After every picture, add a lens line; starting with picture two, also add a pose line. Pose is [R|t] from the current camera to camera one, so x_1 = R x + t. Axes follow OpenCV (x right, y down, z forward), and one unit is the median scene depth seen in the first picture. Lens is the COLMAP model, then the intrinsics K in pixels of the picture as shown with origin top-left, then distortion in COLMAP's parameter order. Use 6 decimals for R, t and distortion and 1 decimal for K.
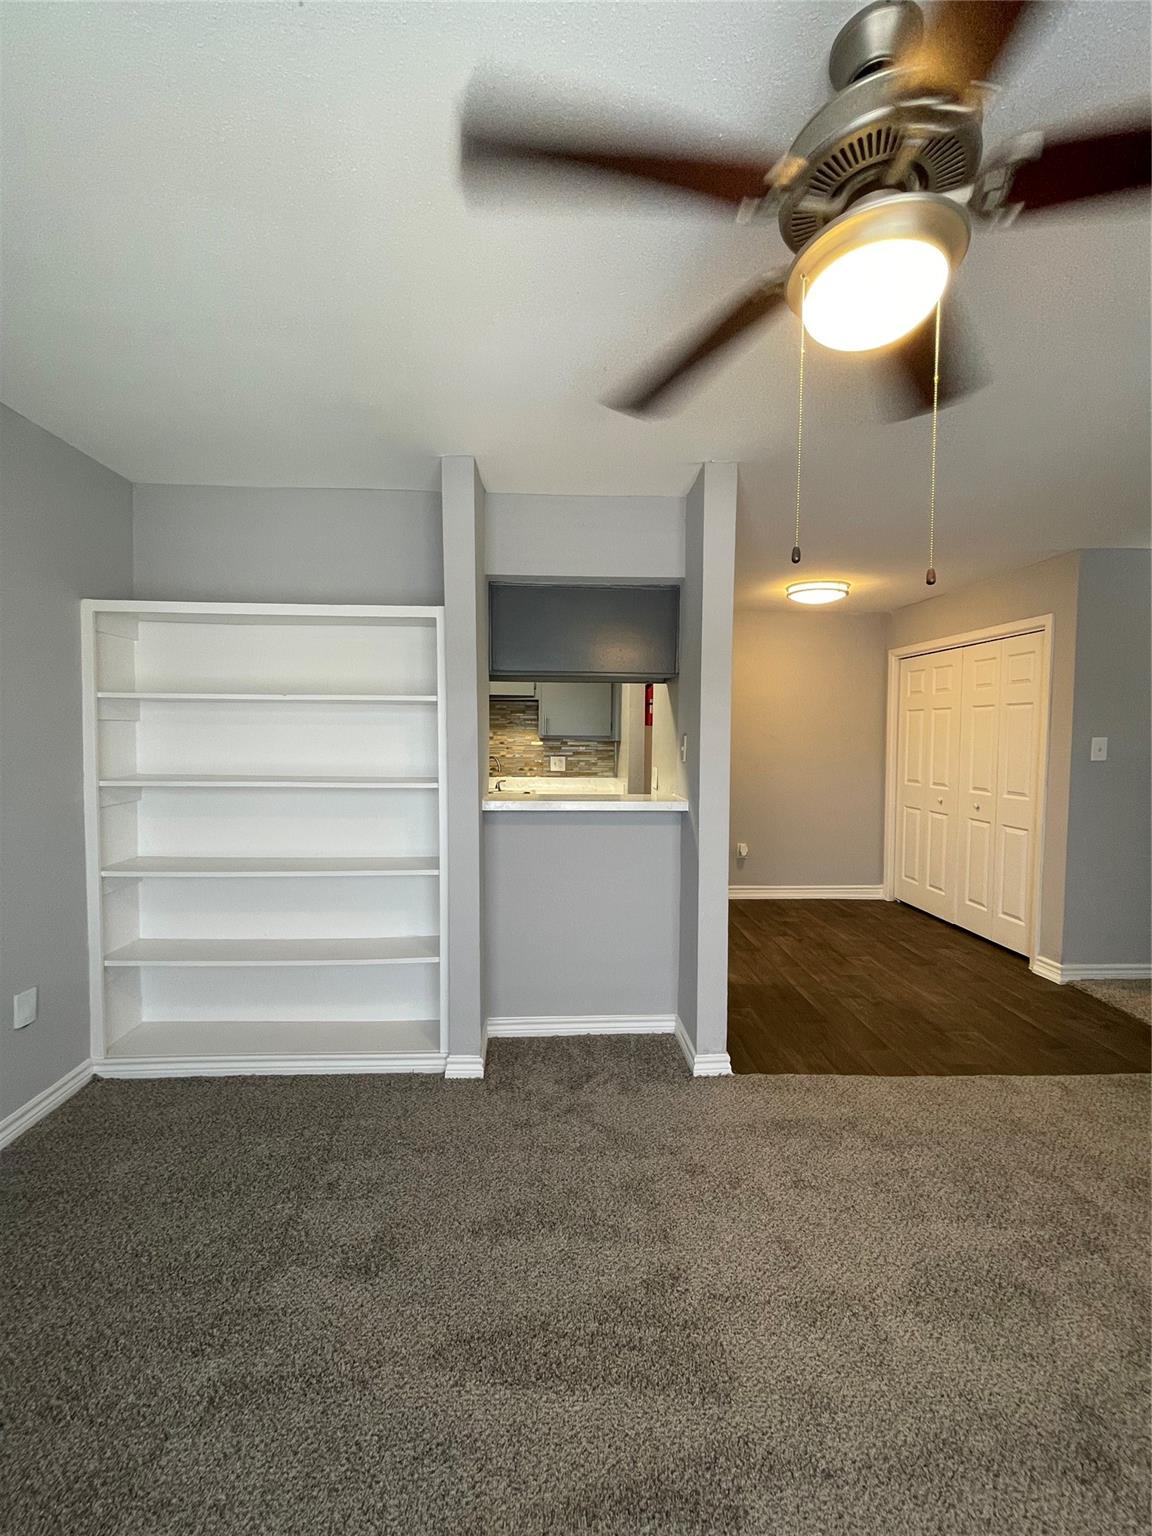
lens RADIAL K [[614.4, 0, 575.7], [0, 614.4, 760.9], [0, 0, 1]] dist [-0.006258, 0.000608]
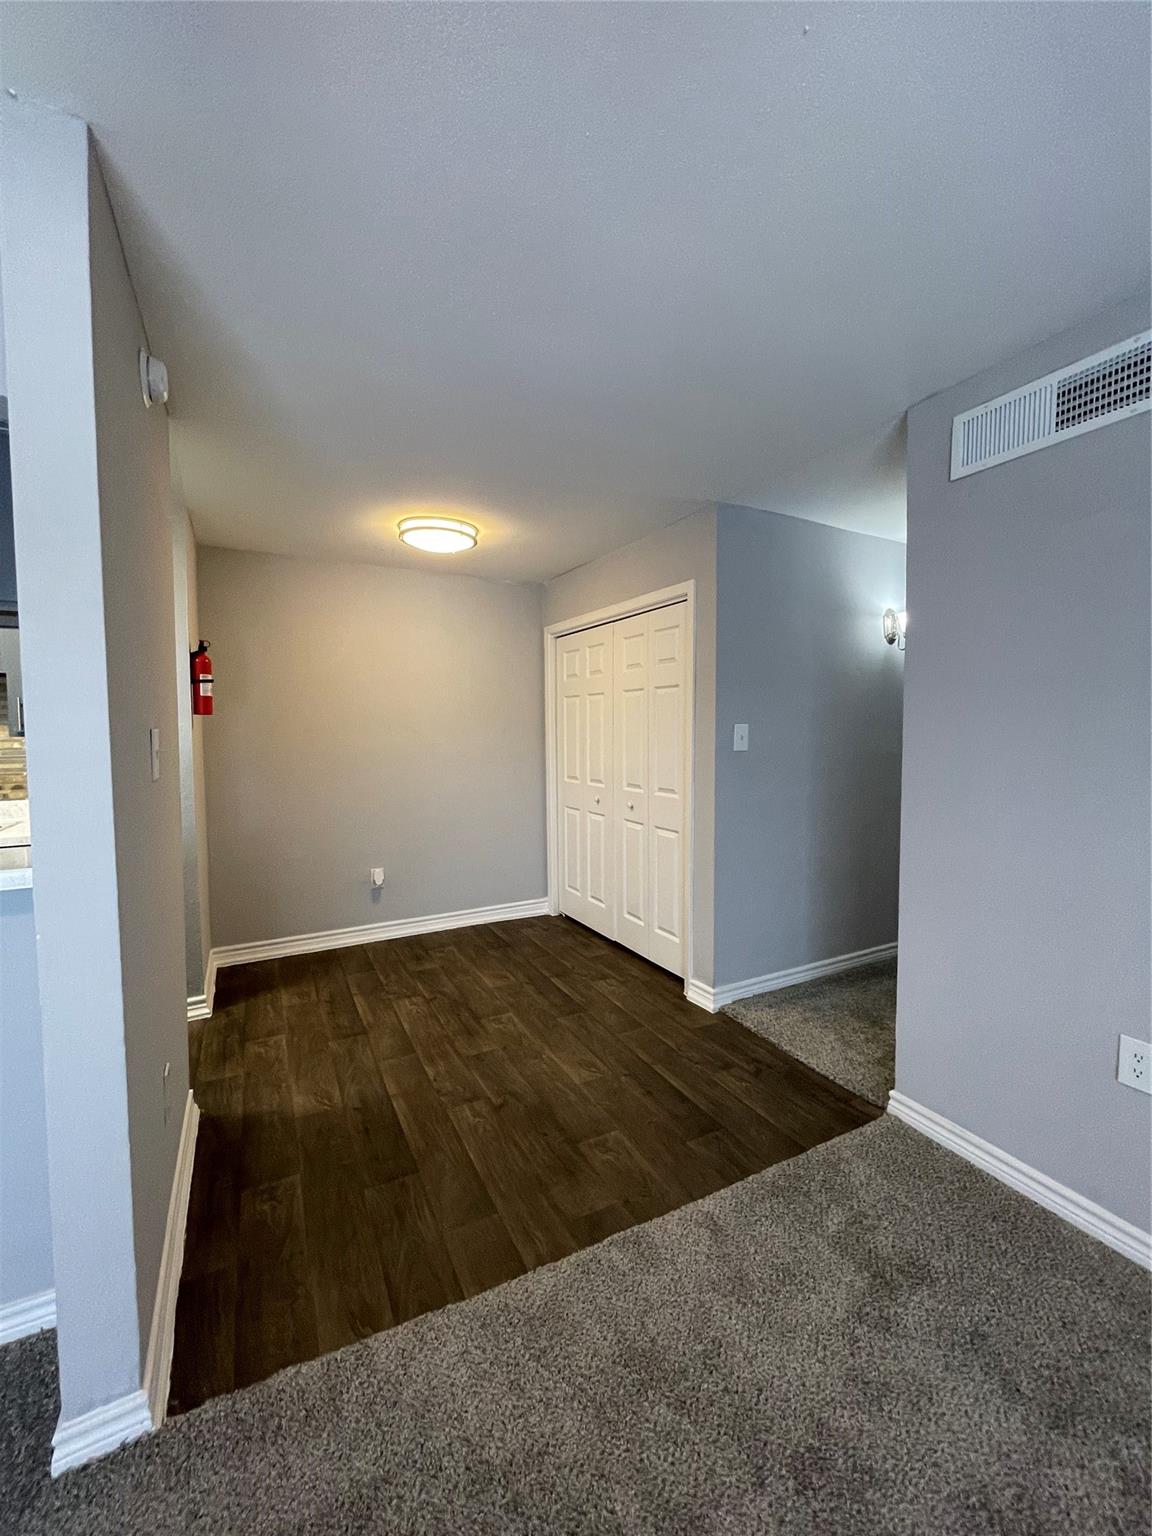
lens RADIAL K [[614.4, 0, 569.8], [0, 614.4, 760.3], [0, 0, 1]] dist [-0.006258, 0.000608]
pose [[0.906191, -0.034400, 0.421466, 0.315603], [0.030472, 0.999407, 0.016054, -0.010327], [-0.421768, -0.001705, 0.906702, 0.369937]]
